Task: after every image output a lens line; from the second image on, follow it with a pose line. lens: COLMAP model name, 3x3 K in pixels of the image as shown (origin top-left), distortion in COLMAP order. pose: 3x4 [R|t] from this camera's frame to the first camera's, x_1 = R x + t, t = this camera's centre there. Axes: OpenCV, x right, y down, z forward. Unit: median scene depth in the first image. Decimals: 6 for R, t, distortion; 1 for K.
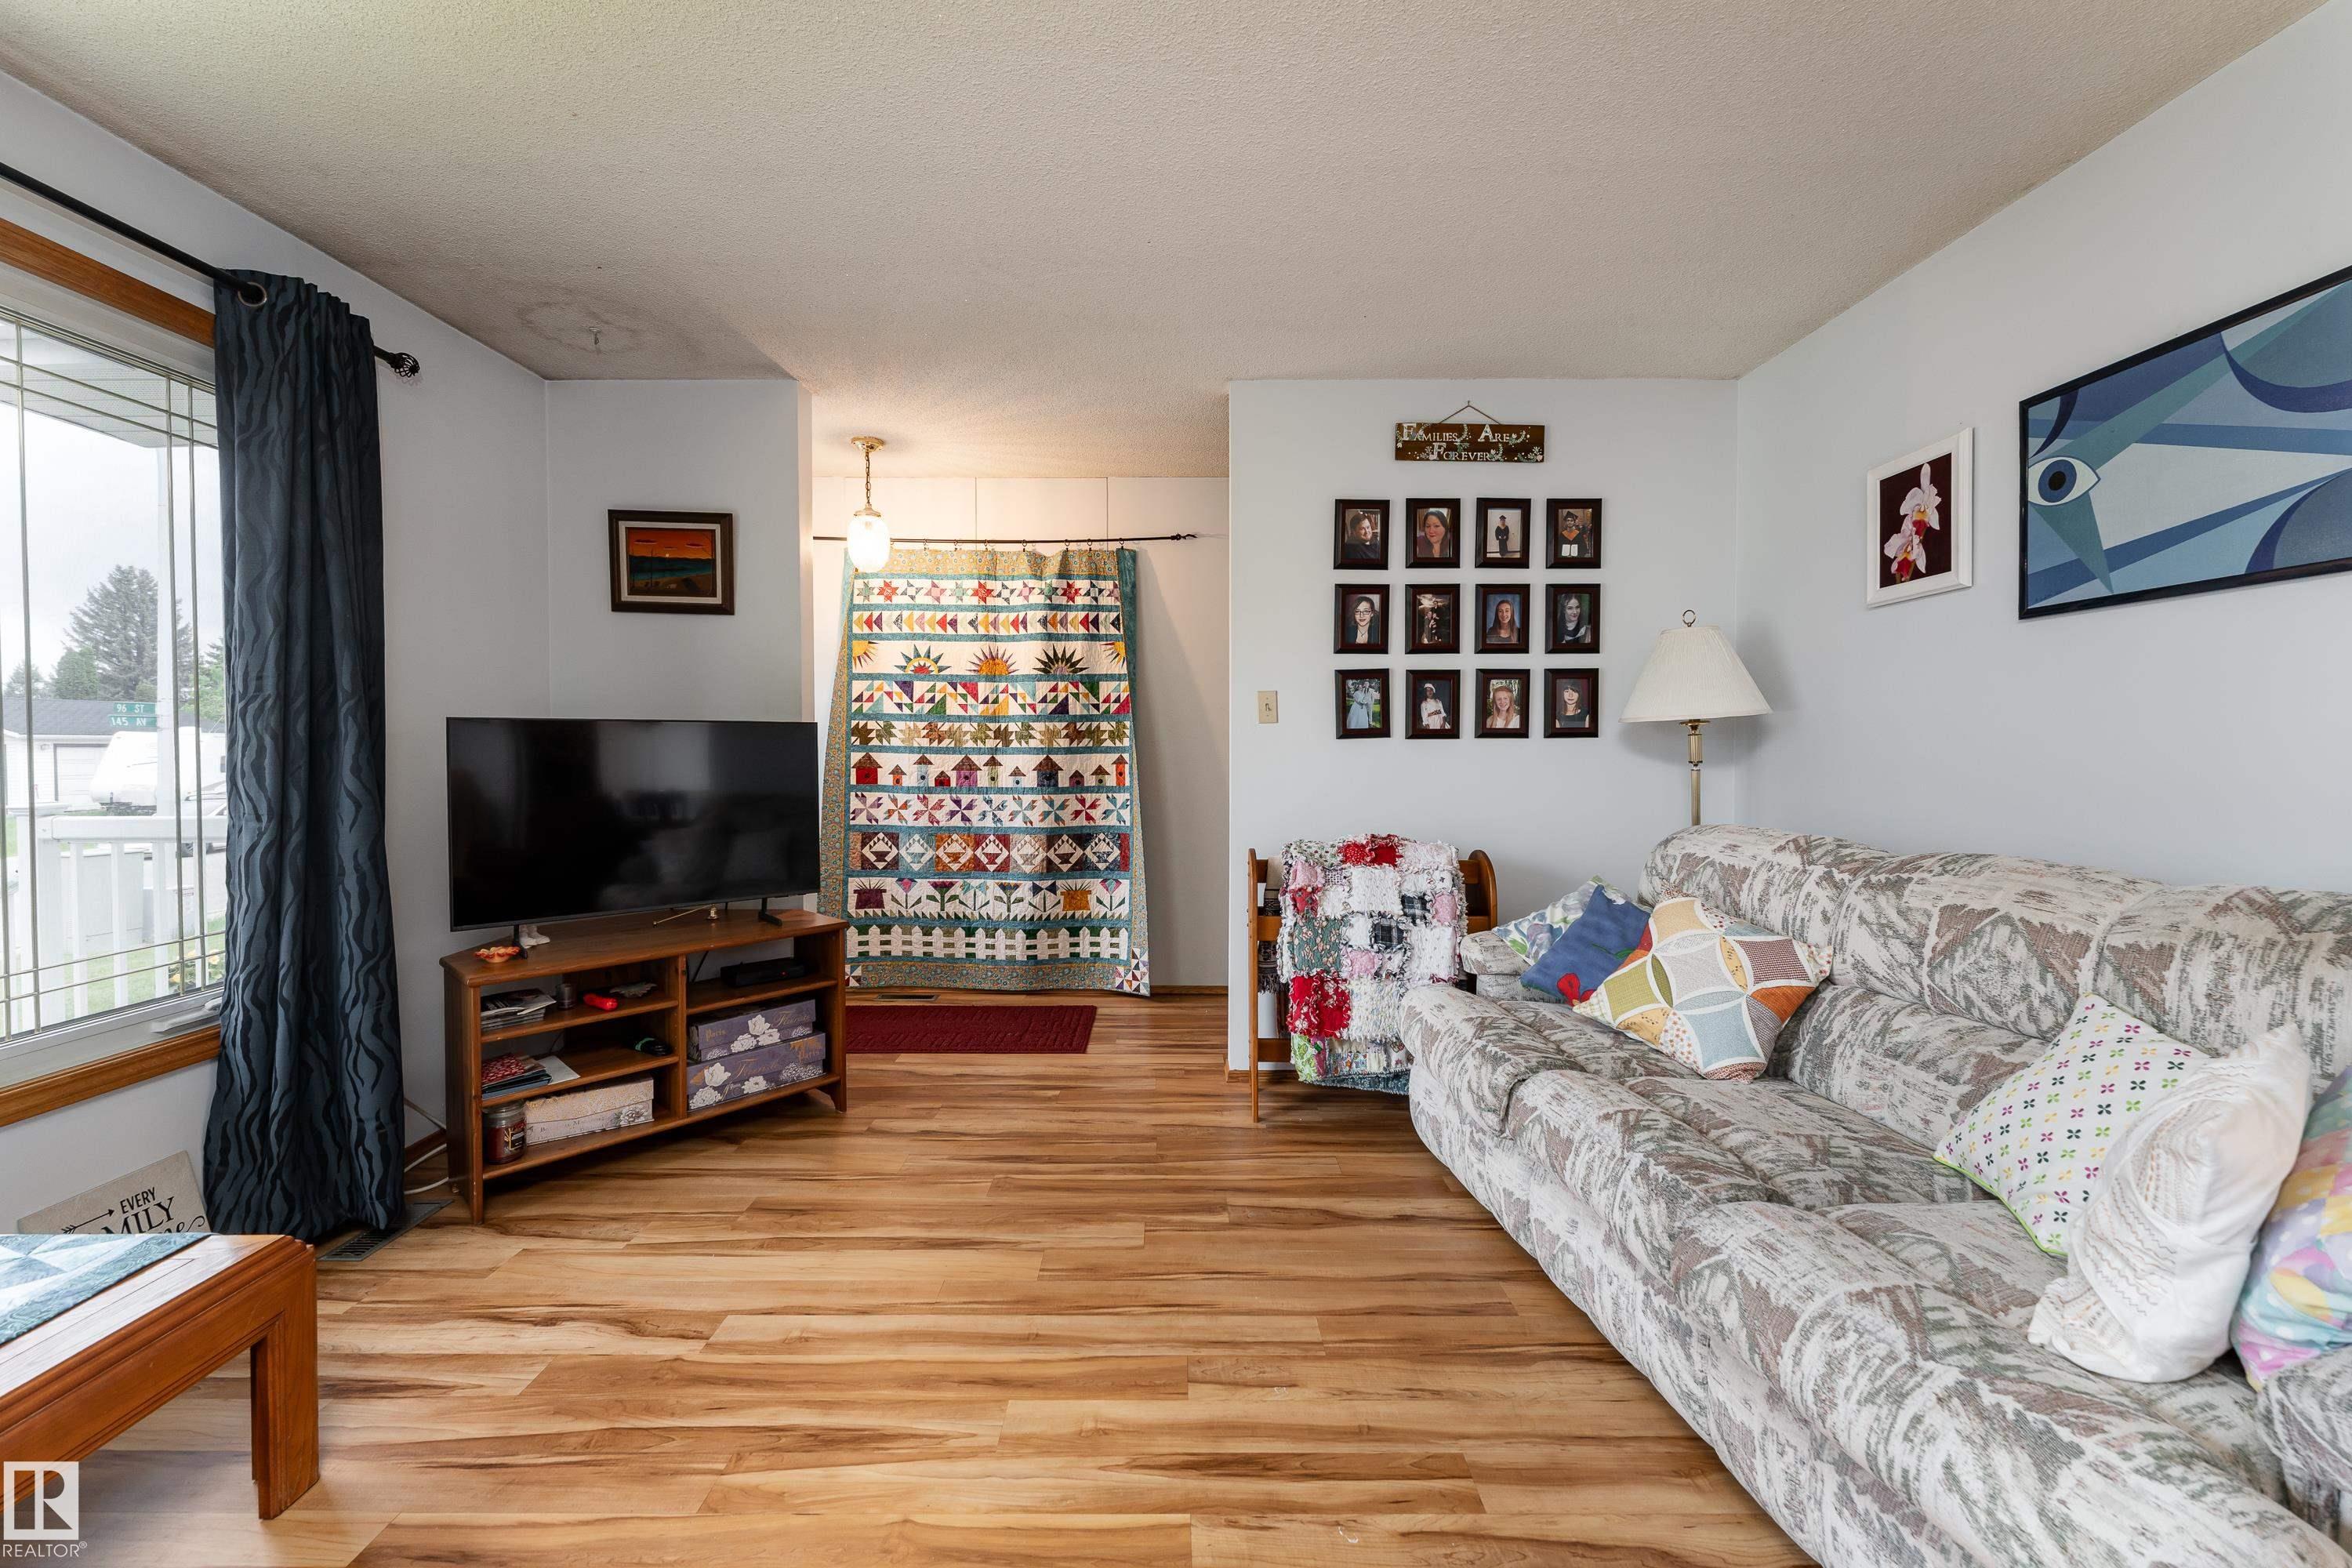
lens RADIAL K [[970.9, 0, 1175.6], [0, 970.9, 756.7], [0, 0, 1]] dist [0.006350, 0.000021]
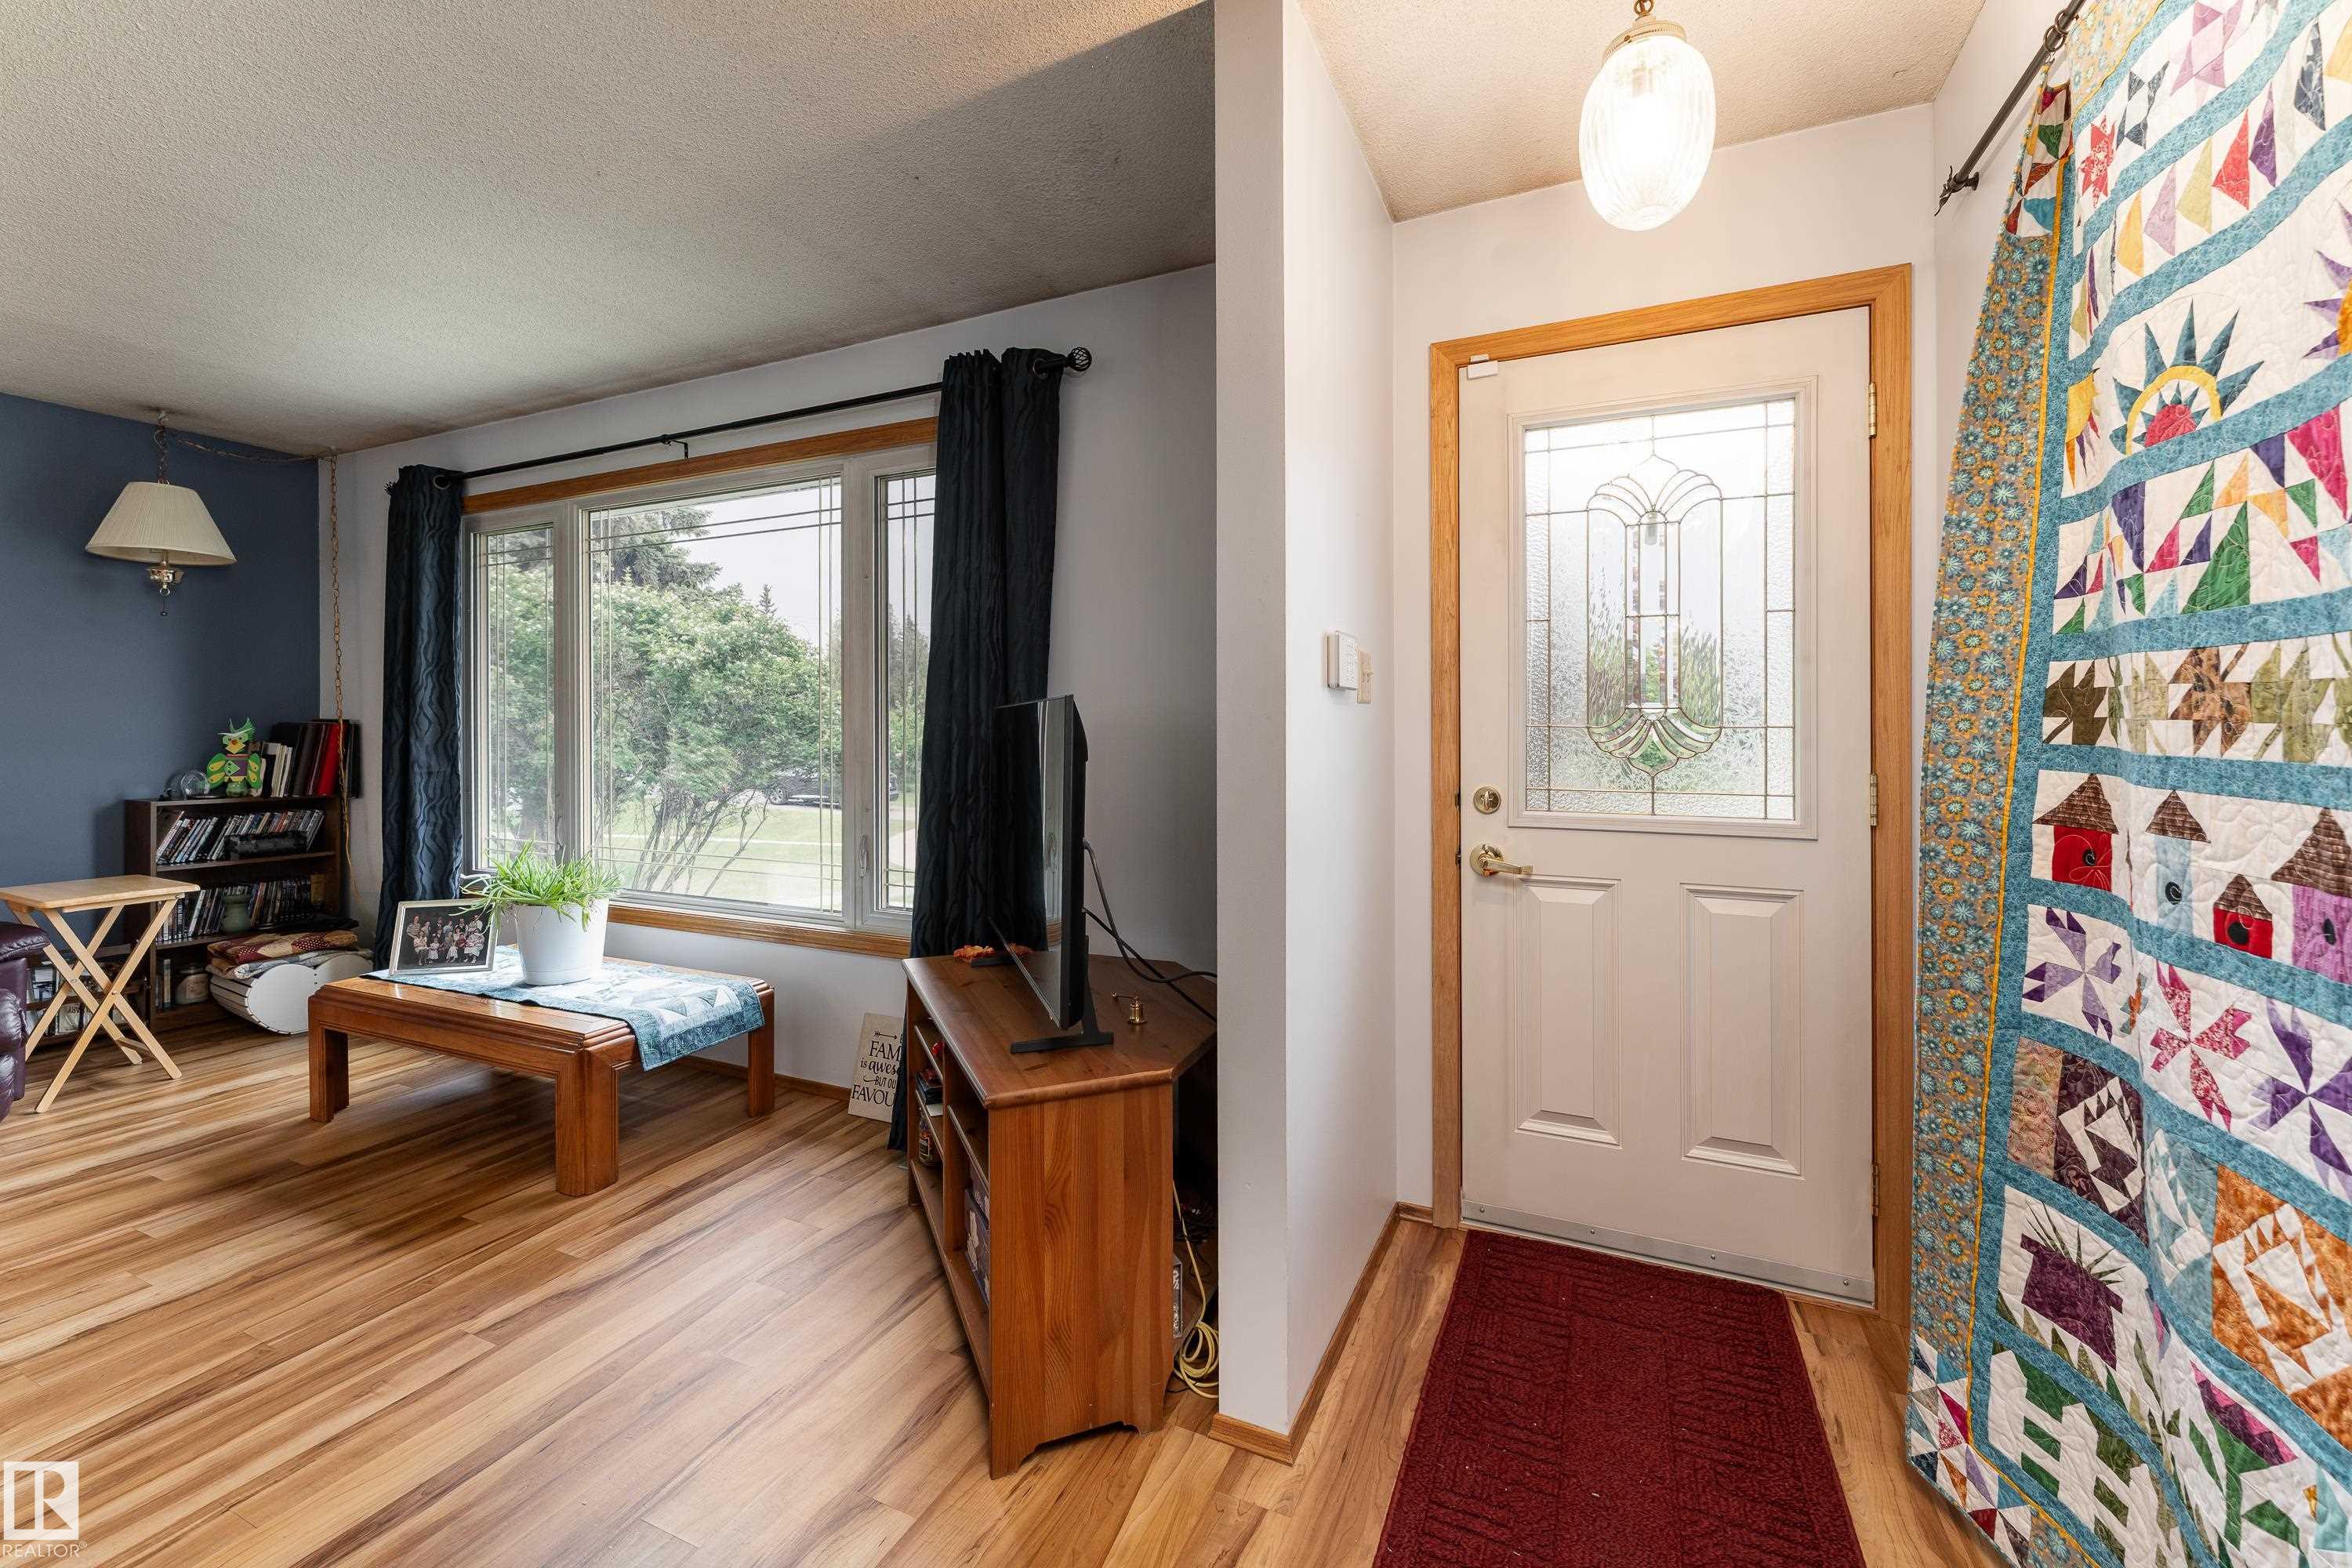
lens RADIAL K [[970.9, 0, 1155.7], [0, 970.9, 727.4], [0, 0, 1]] dist [0.006350, 0.000021]
pose [[-0.424161, -0.002403, -0.905584, 0.080925], [-0.012807, 0.999912, 0.003345, -0.024195], [0.905496, 0.013016, -0.424155, 1.417467]]
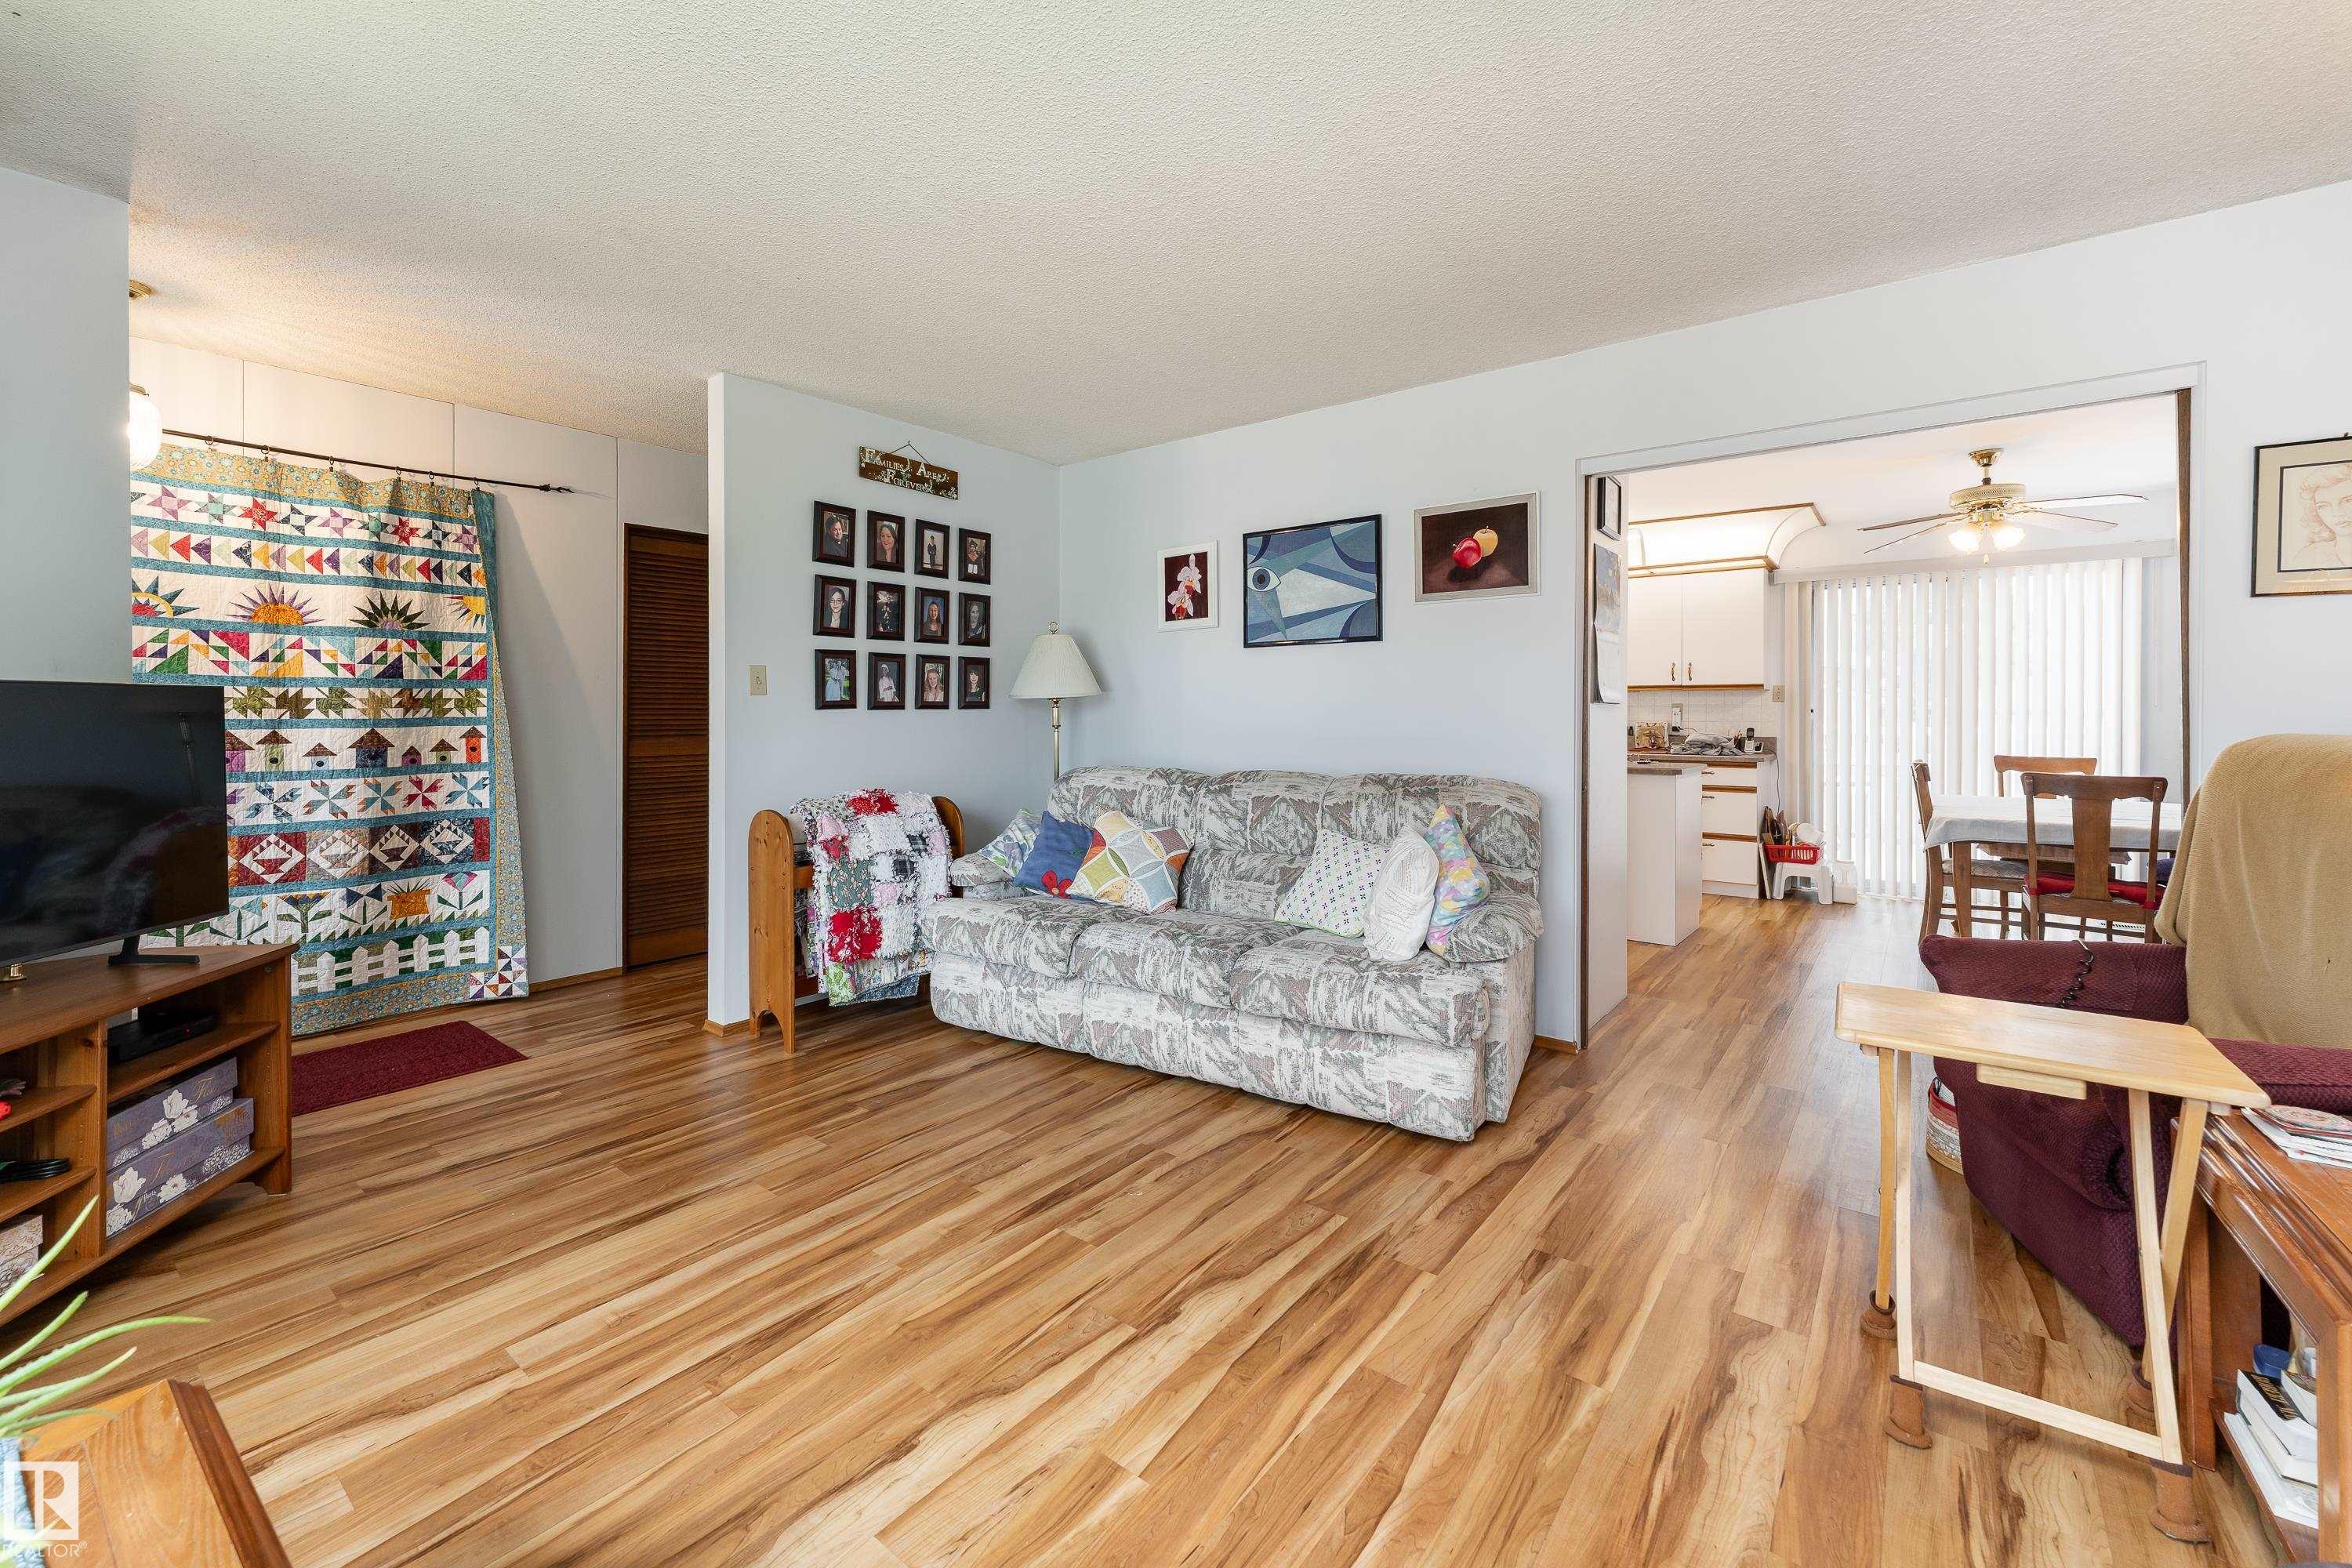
lens RADIAL K [[970.9, 0, 1173.4], [0, 970.9, 708.1], [0, 0, 1]] dist [0.006350, 0.000021]
pose [[0.613008, 0.002968, 0.790071, -0.582724], [0.011688, 0.999849, -0.012825, -0.000611], [-0.789990, 0.017096, 0.612881, -0.039489]]
